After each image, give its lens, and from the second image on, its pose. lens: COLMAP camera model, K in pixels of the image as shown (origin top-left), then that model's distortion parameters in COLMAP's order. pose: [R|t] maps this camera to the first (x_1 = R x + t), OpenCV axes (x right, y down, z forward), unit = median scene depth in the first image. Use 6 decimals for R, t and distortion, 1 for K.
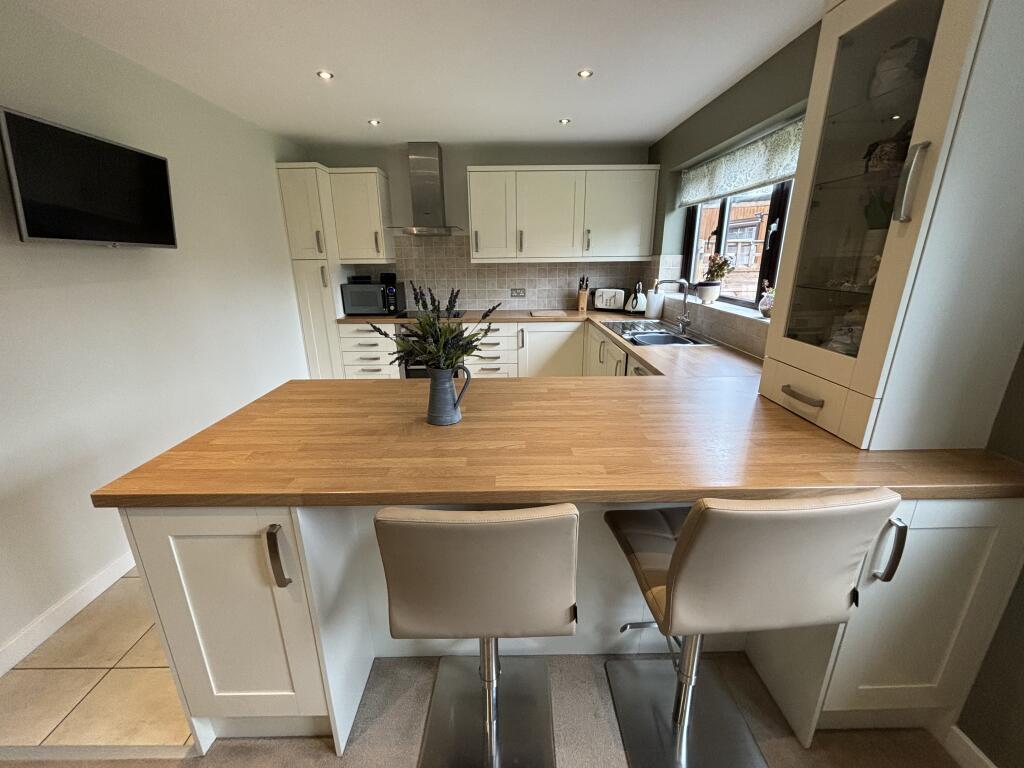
lens RADIAL K [[416.3, 0, 508.1], [0, 416.3, 382.0], [0, 0, 1]] dist [-0.004164, 0.001313]
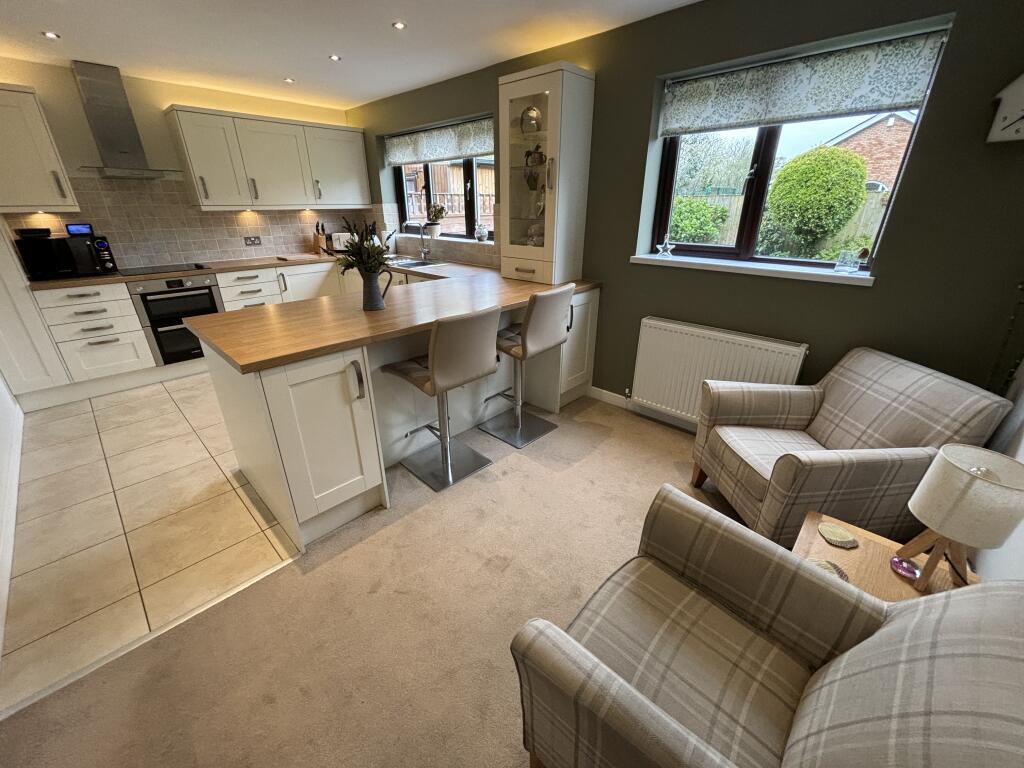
lens RADIAL K [[416.3, 0, 508.3], [0, 416.3, 383.6], [0, 0, 1]] dist [-0.004164, 0.001313]
pose [[0.696325, -0.276992, 0.662123, -0.367582], [0.204334, 0.960859, 0.187076, 0.069028], [-0.688026, 0.005028, 0.725669, -0.198413]]
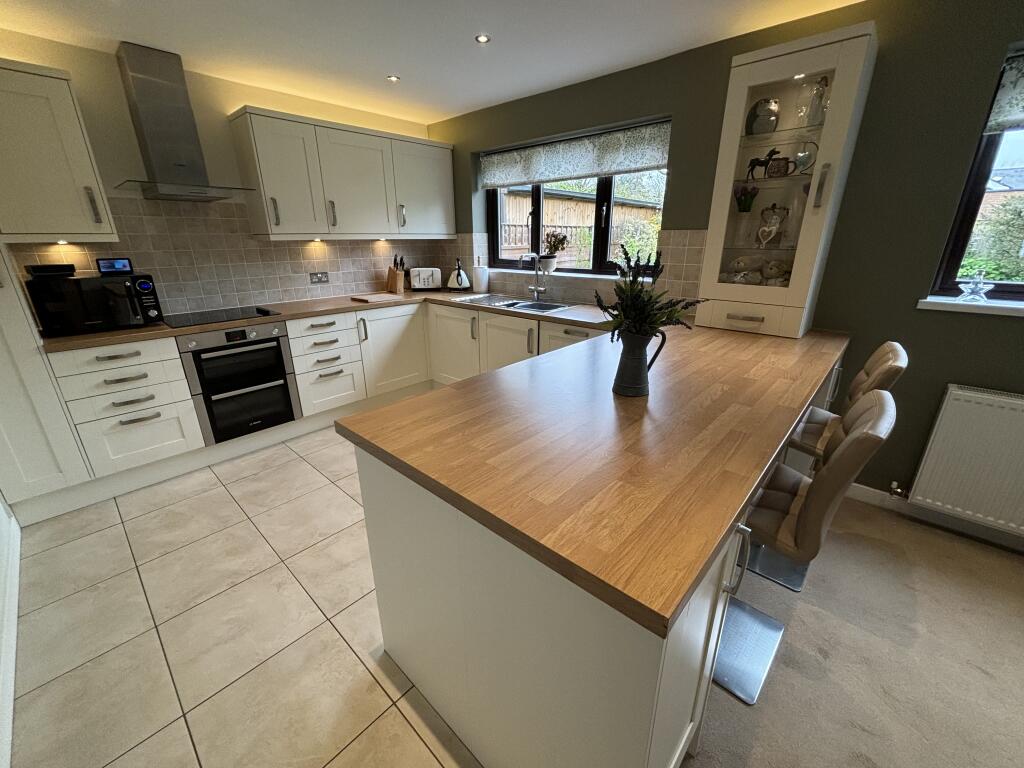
lens RADIAL K [[416.3, 0, 507.9], [0, 416.3, 384.2], [0, 0, 1]] dist [-0.004164, 0.001313]
pose [[0.681518, -0.237249, 0.692276, -0.402422], [0.211640, 0.969463, 0.123893, -0.041894], [-0.700530, 0.062078, 0.710918, 0.202506]]
